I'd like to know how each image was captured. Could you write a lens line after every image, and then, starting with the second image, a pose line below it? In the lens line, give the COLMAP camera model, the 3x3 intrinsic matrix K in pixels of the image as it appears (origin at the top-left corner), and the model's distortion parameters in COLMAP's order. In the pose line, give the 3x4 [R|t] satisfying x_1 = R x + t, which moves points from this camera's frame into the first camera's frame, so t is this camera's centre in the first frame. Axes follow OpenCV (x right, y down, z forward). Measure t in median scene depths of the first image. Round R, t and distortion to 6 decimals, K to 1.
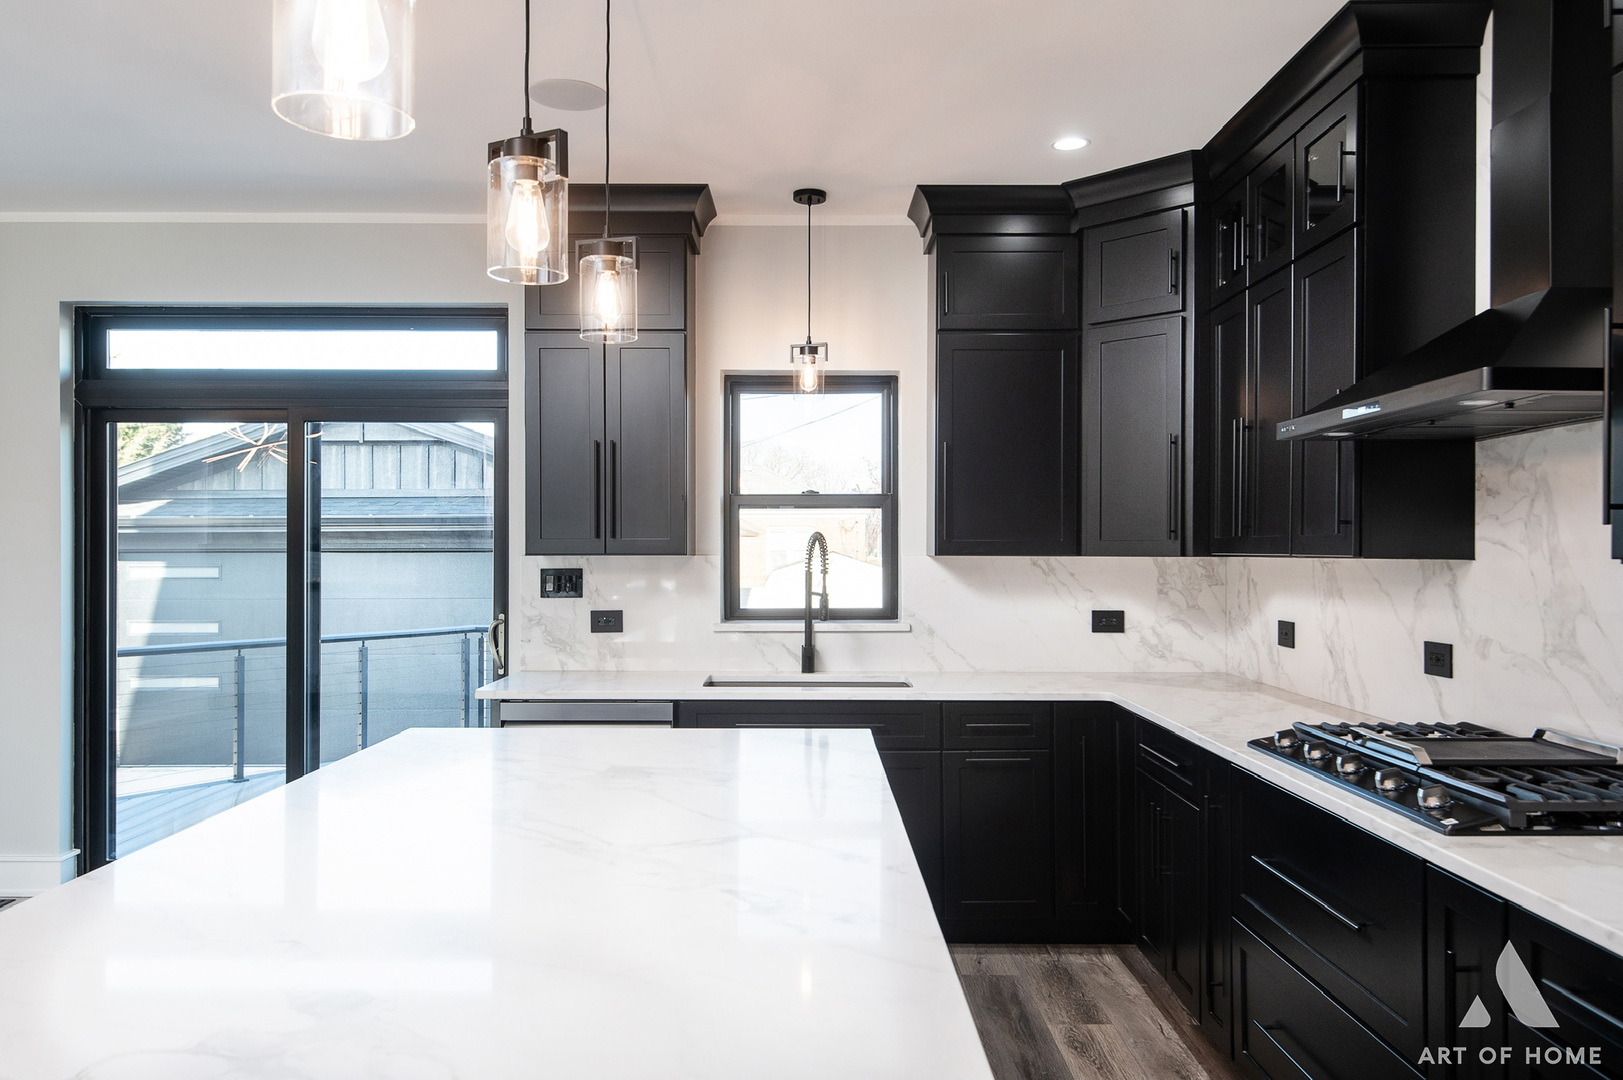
lens RADIAL K [[1180.1, 0, 811.5], [0, 1180.1, 540.0], [0, 0, 1]] dist [0.002729, -0.000197]
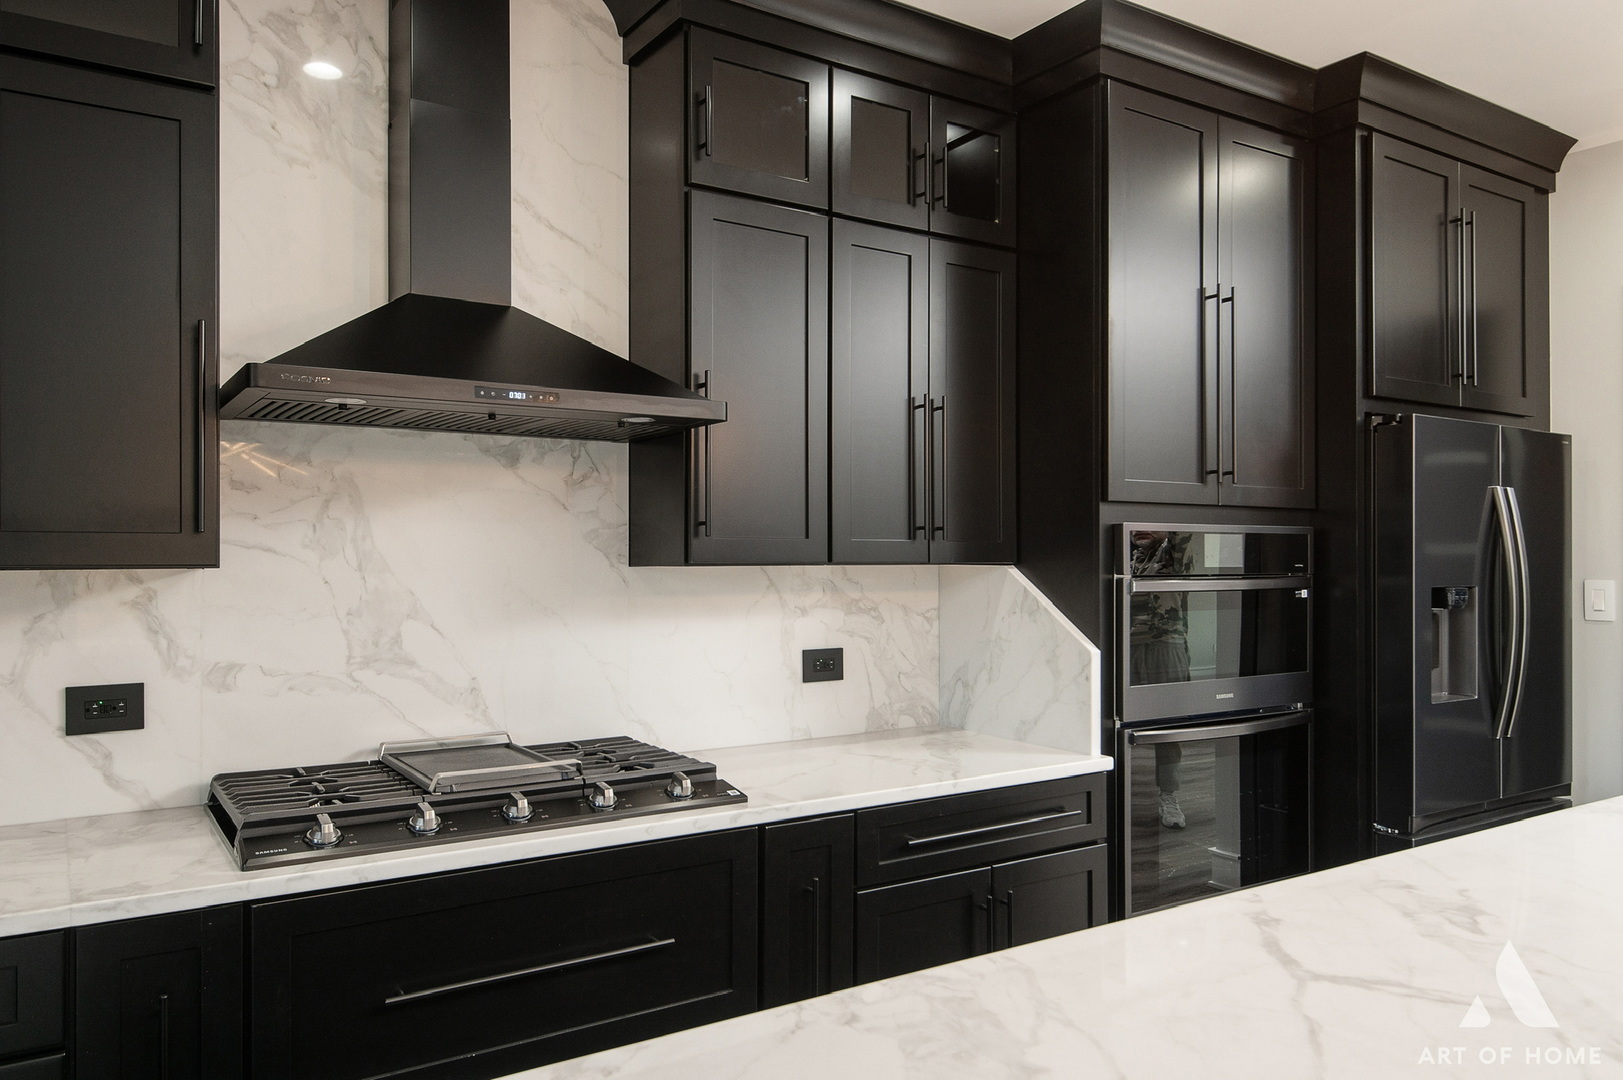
lens RADIAL K [[1180.1, 0, 811.5], [0, 1180.1, 540.0], [0, 0, 1]] dist [0.002729, -0.000197]
pose [[-0.554236, 0.009231, 0.832308, -0.356416], [-0.006554, 0.999859, -0.015453, 0.008014], [-0.832334, -0.014019, -0.554097, 1.212376]]
